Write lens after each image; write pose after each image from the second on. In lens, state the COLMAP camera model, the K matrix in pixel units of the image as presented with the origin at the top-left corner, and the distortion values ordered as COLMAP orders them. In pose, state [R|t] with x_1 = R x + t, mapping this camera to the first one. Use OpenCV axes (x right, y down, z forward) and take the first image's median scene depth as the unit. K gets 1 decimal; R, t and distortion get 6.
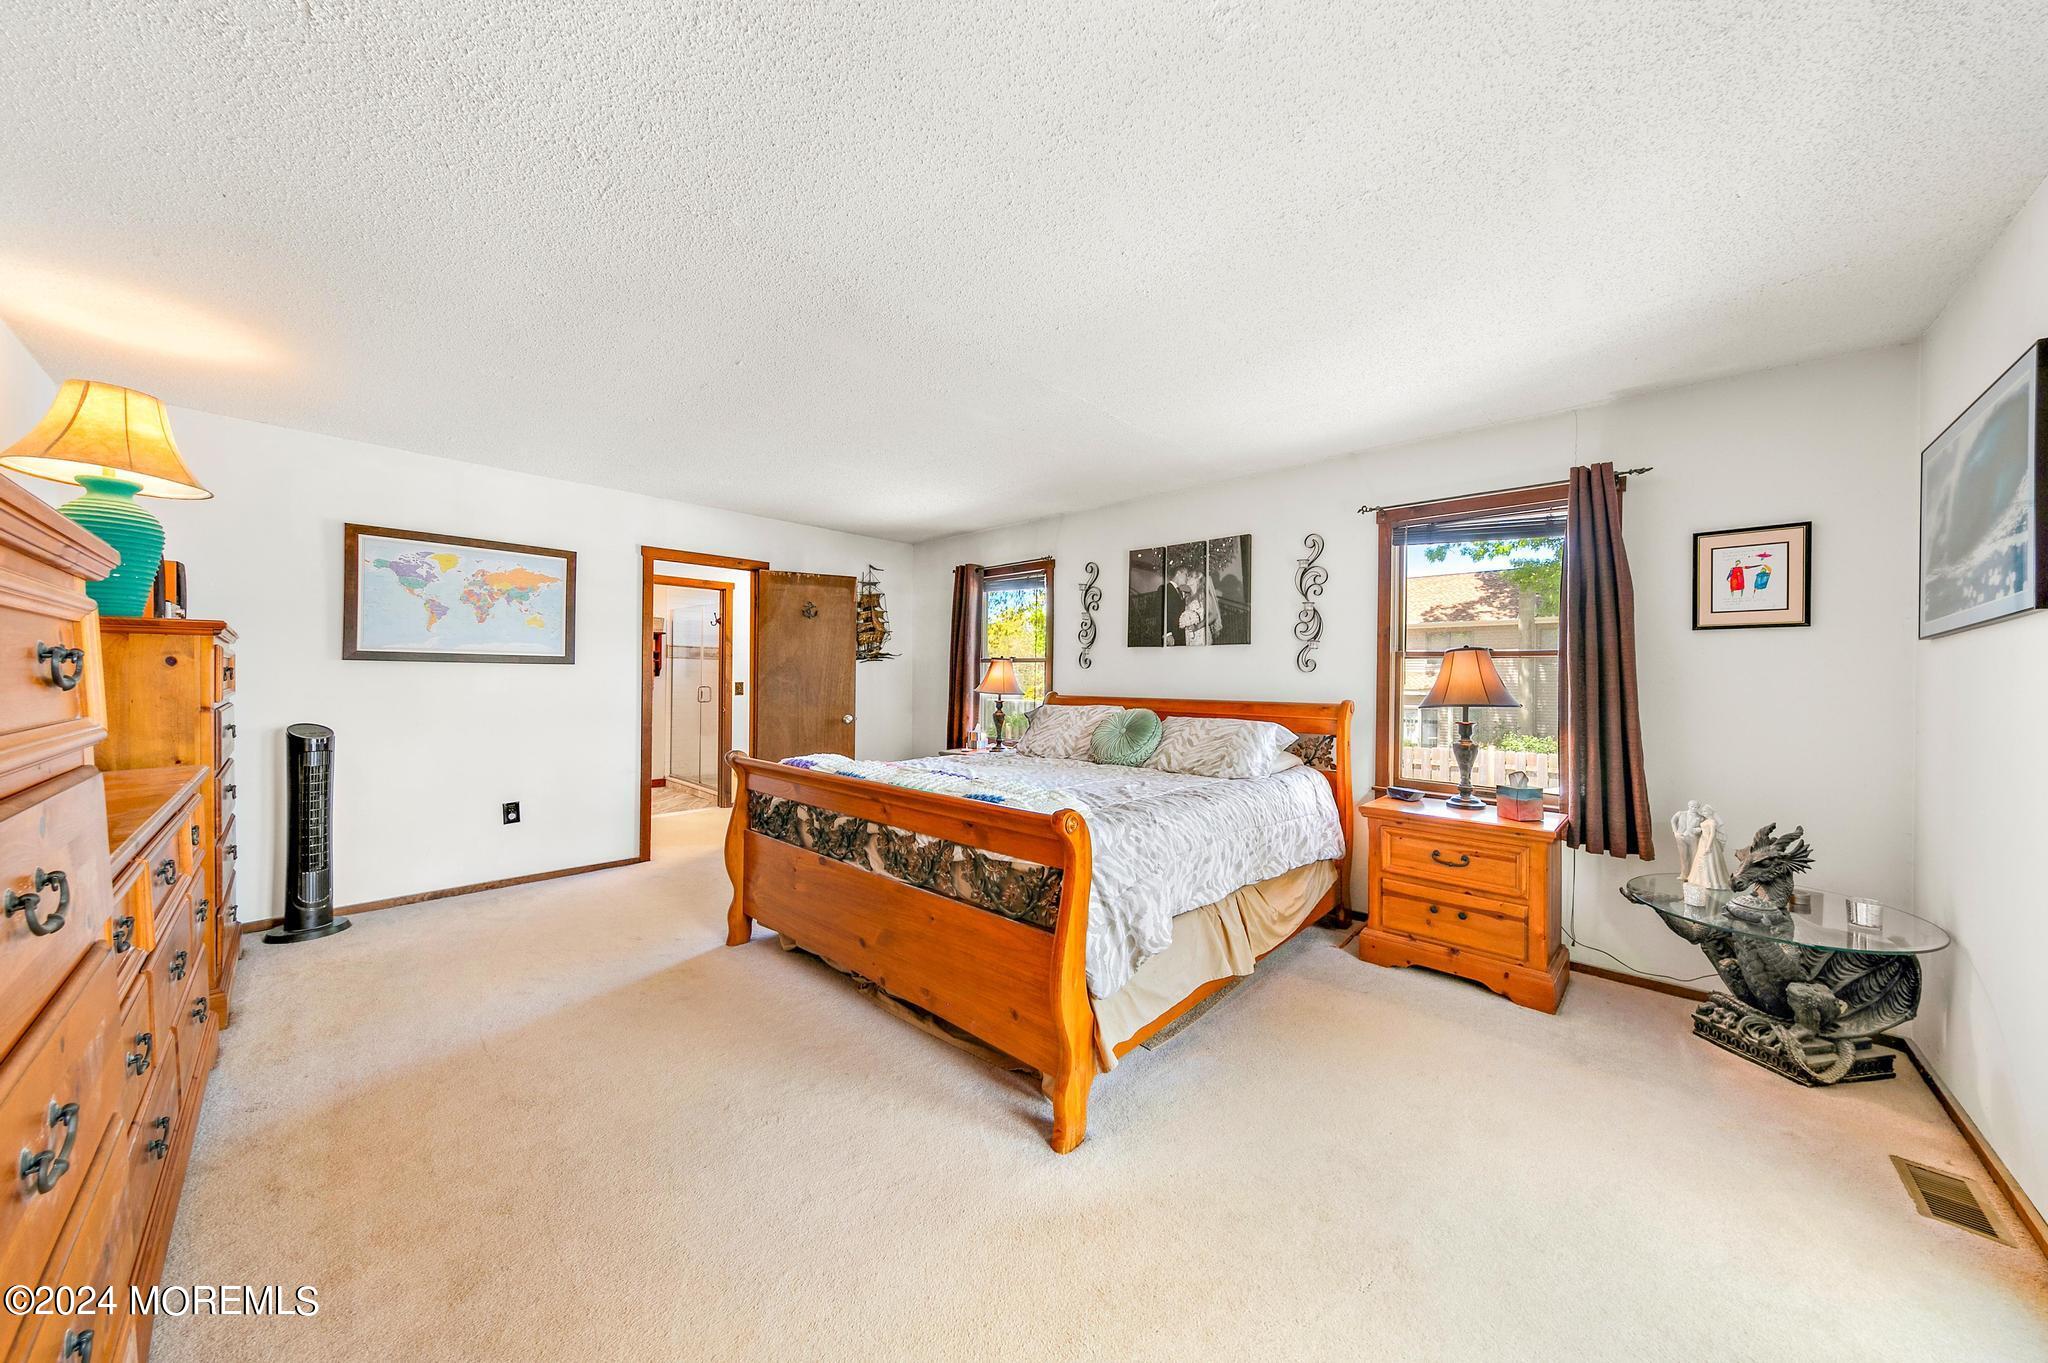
lens RADIAL K [[685.0, 0, 1027.4], [0, 685.0, 676.2], [0, 0, 1]] dist [0.008030, -0.000792]
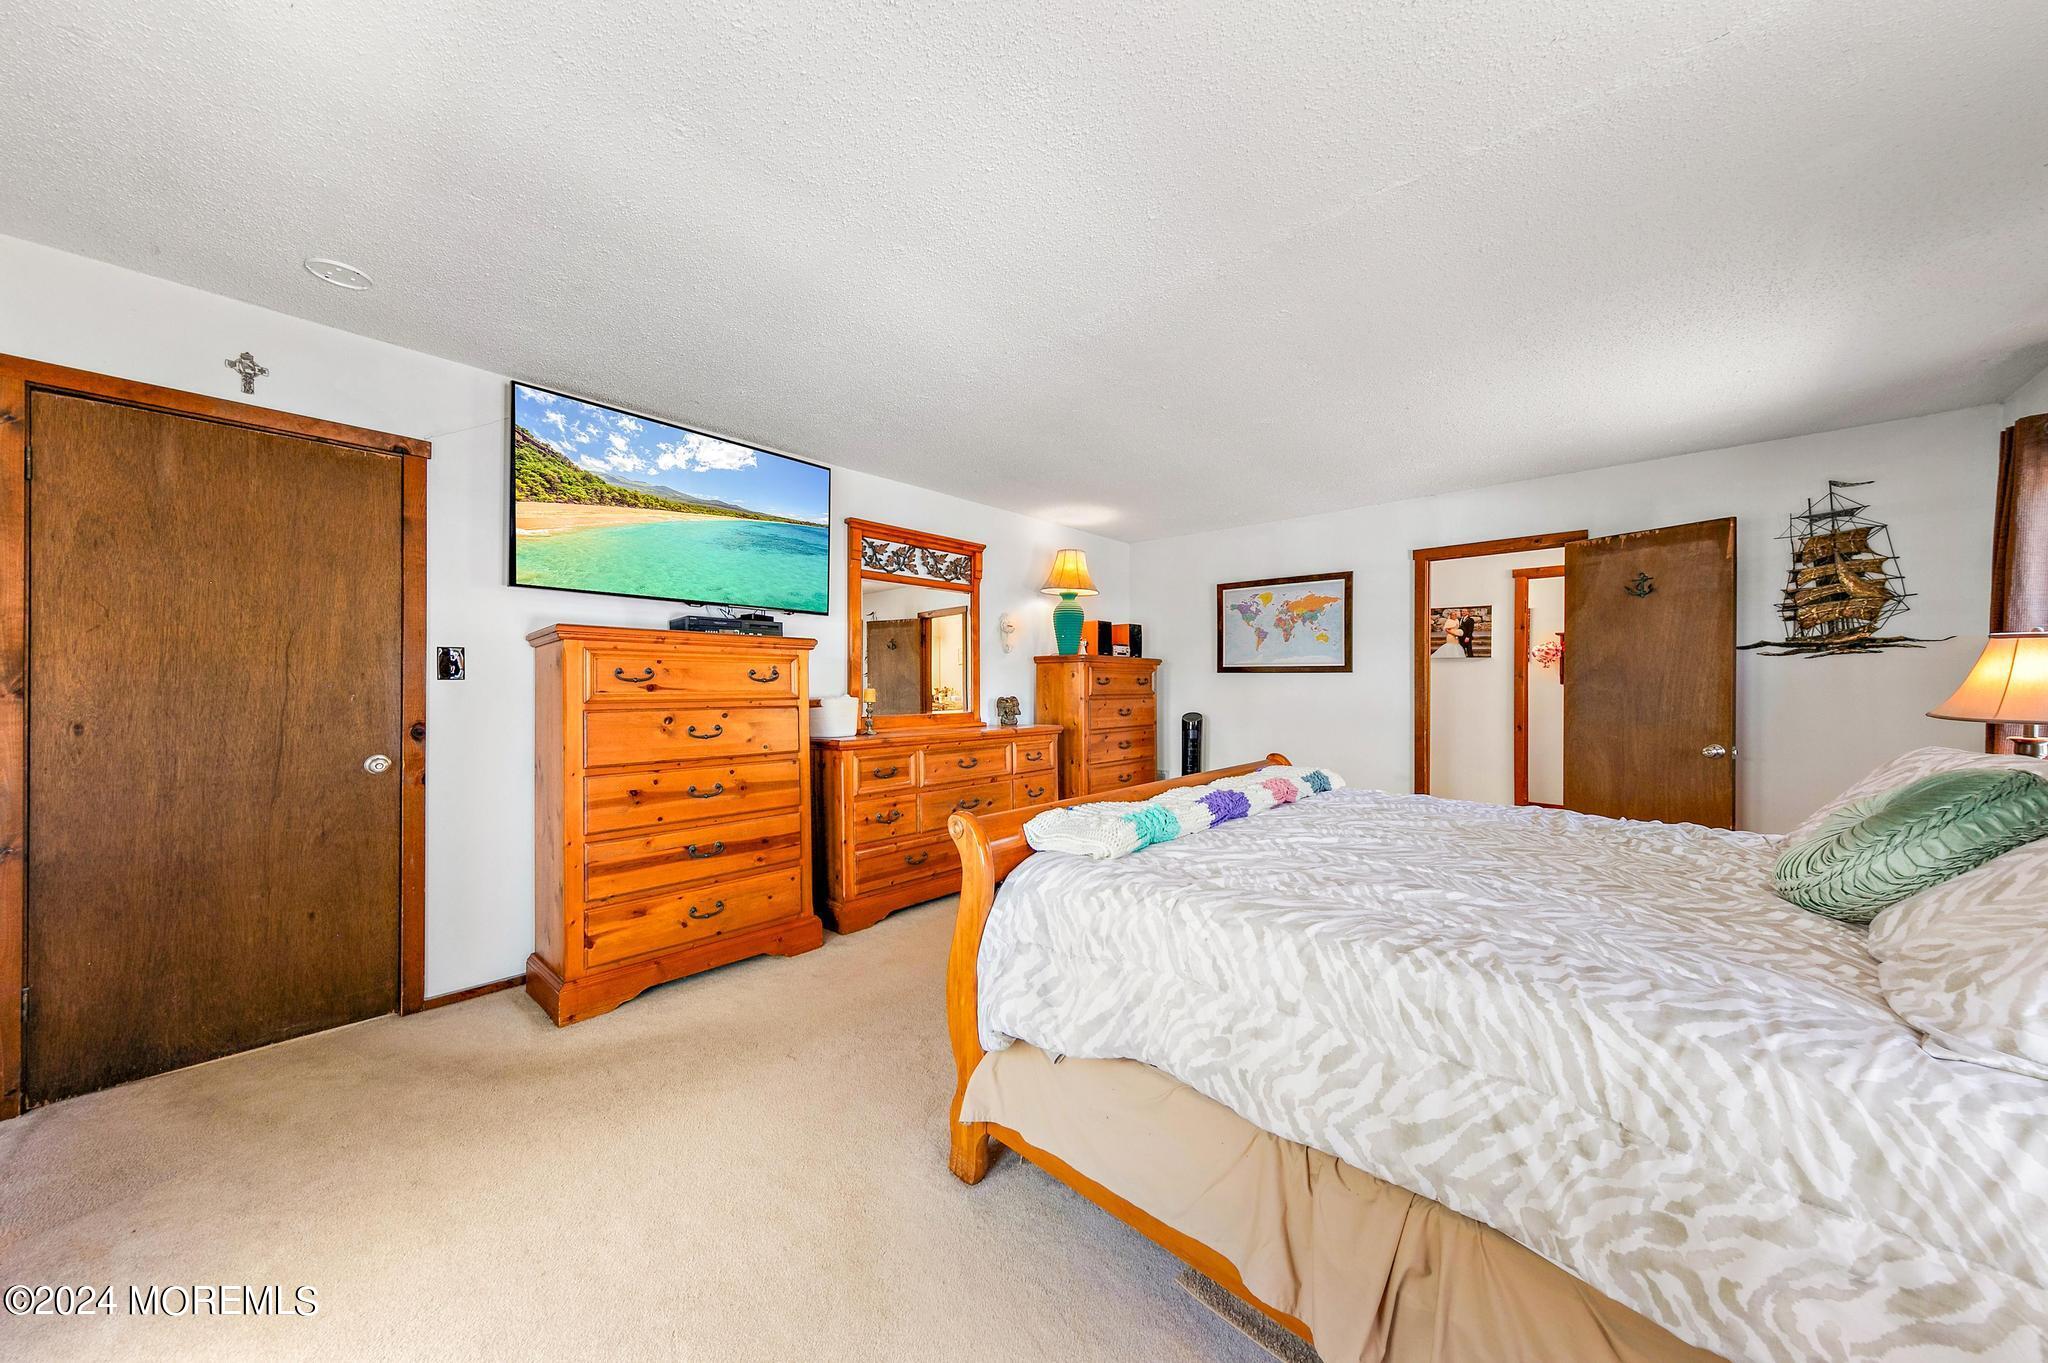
lens RADIAL K [[685.0, 0, 1030.8], [0, 685.0, 684.3], [0, 0, 1]] dist [0.008030, -0.000792]
pose [[0.001862, -0.004807, -0.999987, 0.582968], [-0.001266, 0.999988, -0.004810, 0.010136], [0.999997, 0.001275, 0.001856, 0.623498]]
